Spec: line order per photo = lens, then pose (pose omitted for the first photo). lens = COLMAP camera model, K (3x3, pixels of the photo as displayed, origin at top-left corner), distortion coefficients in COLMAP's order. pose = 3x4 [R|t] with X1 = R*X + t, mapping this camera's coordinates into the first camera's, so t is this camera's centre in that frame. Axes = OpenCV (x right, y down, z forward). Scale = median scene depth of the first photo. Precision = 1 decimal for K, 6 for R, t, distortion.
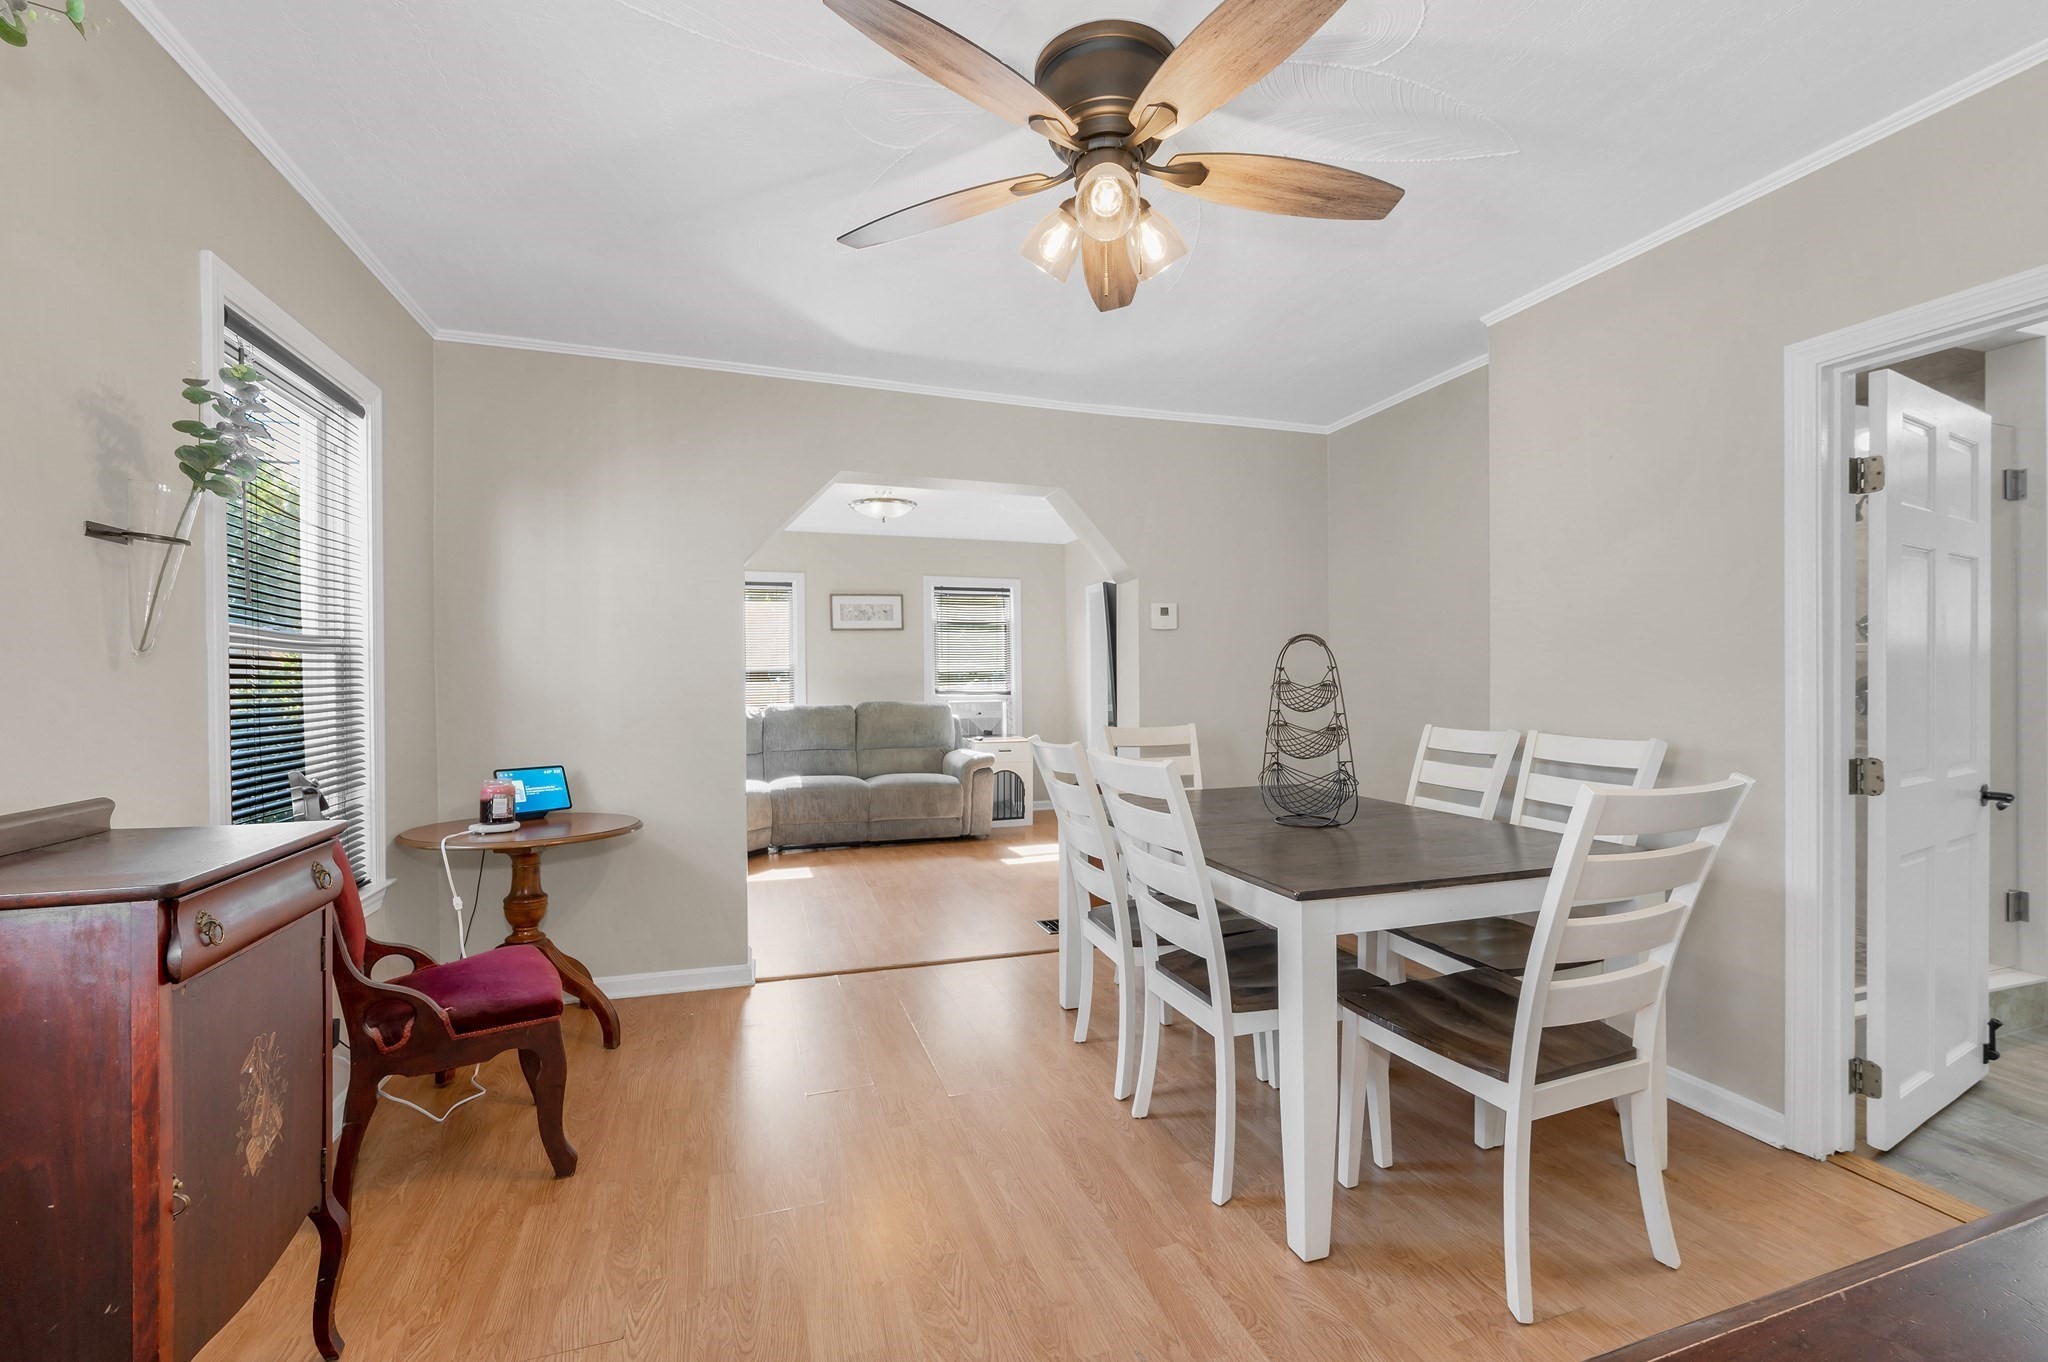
lens RADIAL K [[838.3, 0, 1026.6], [0, 838.3, 680.6], [0, 0, 1]] dist [-0.000150, -0.000002]
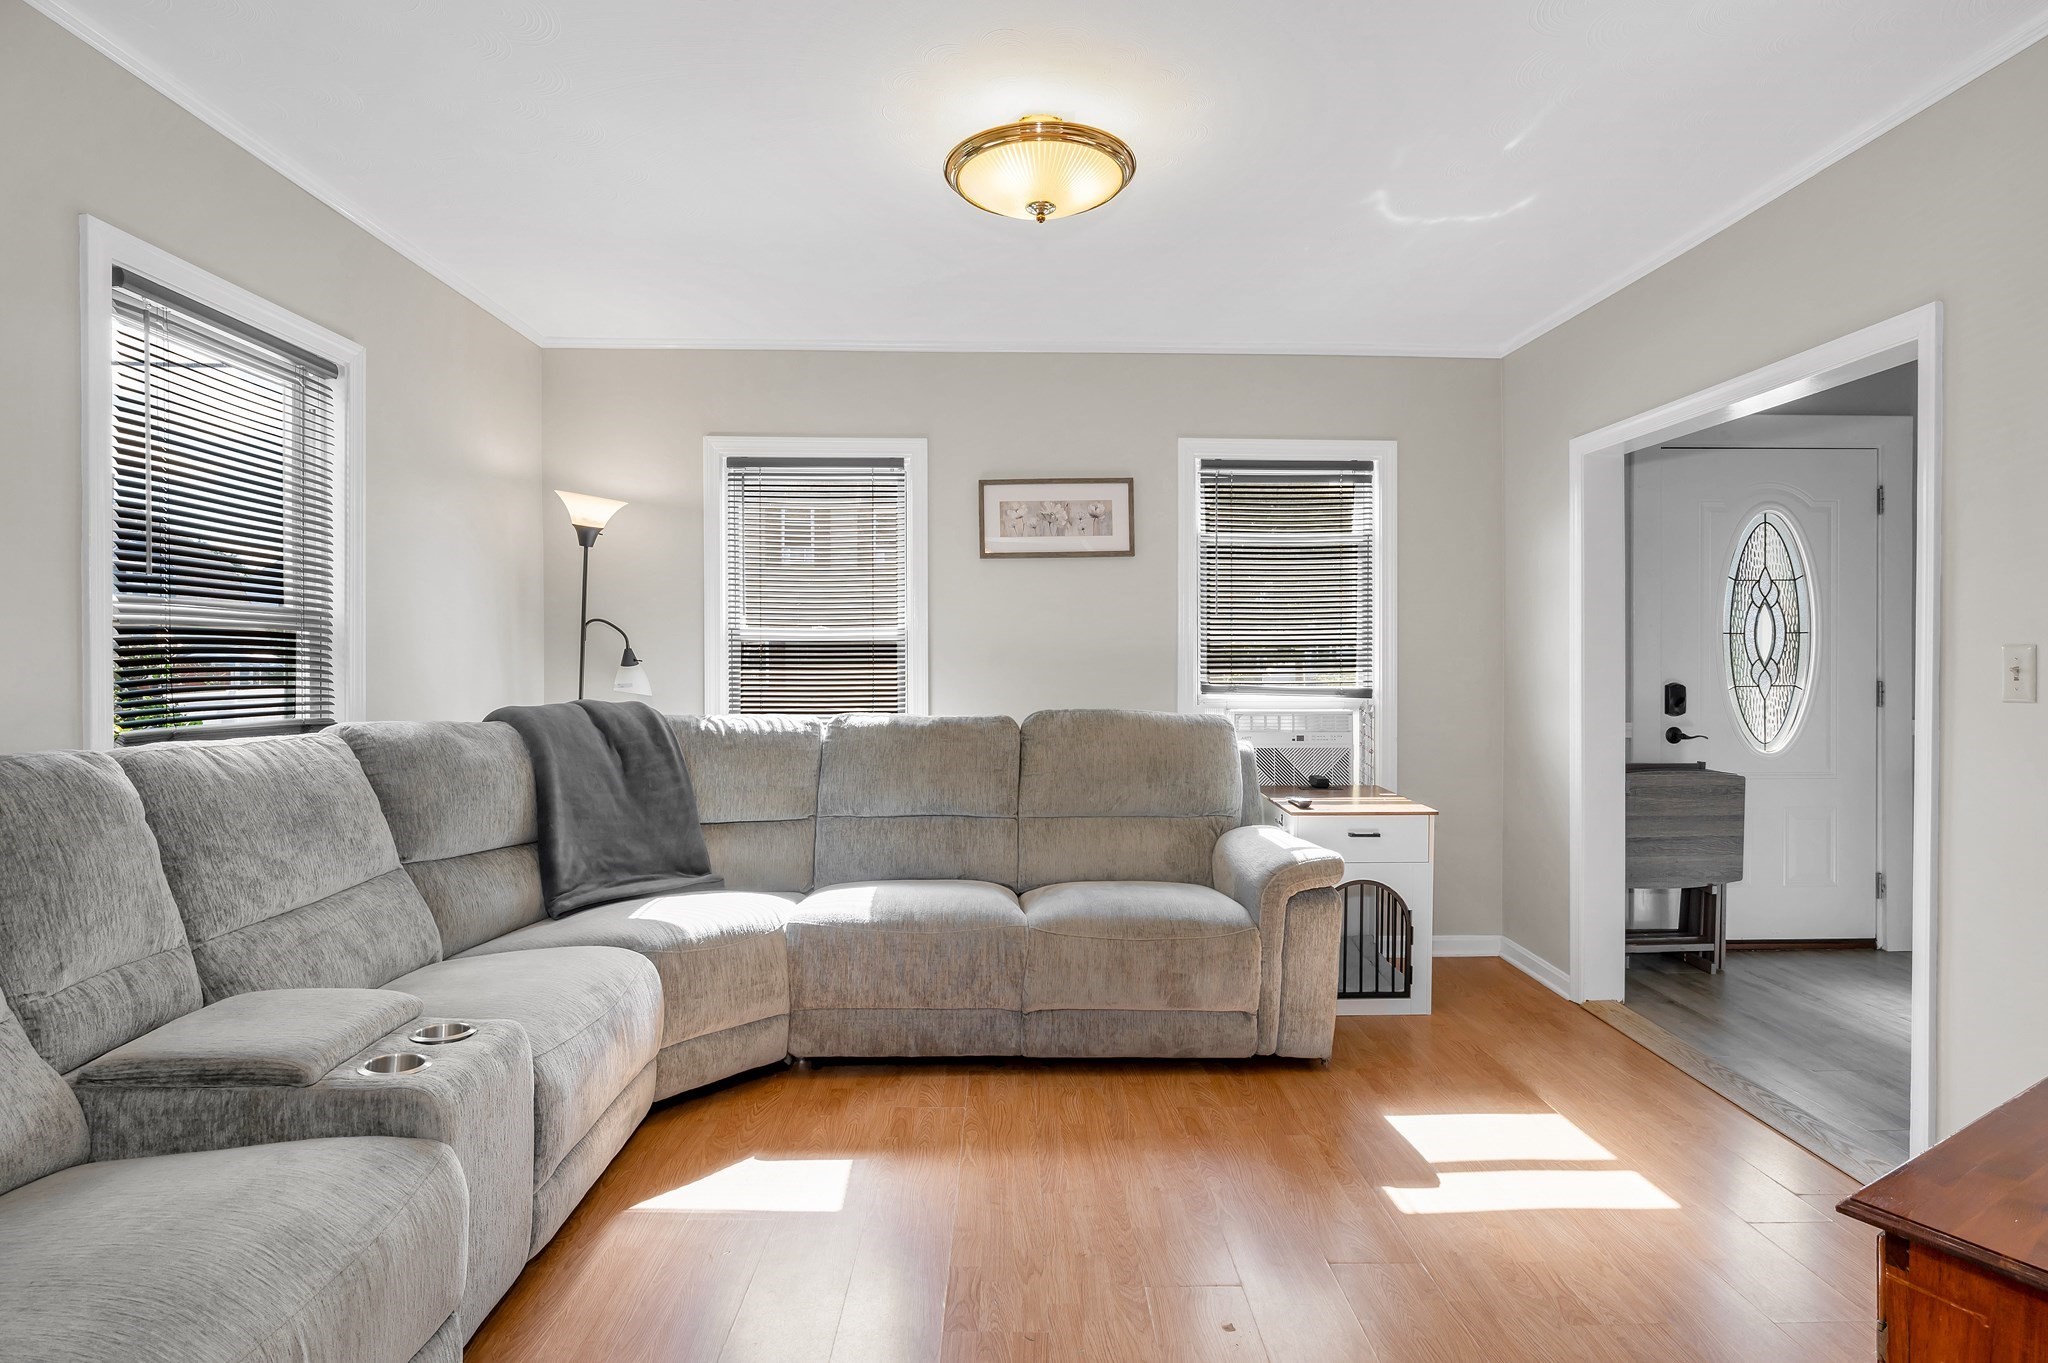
lens RADIAL K [[1016.5, 0, 1033.1], [0, 1016.5, 674.4], [0, 0, 1]] dist [-0.002970, -0.000092]
pose [[0.955996, 0.013115, -0.293087, -0.036503], [-0.009108, 0.999846, 0.015033, -0.002486], [0.293239, -0.011702, 0.955968, 0.475090]]
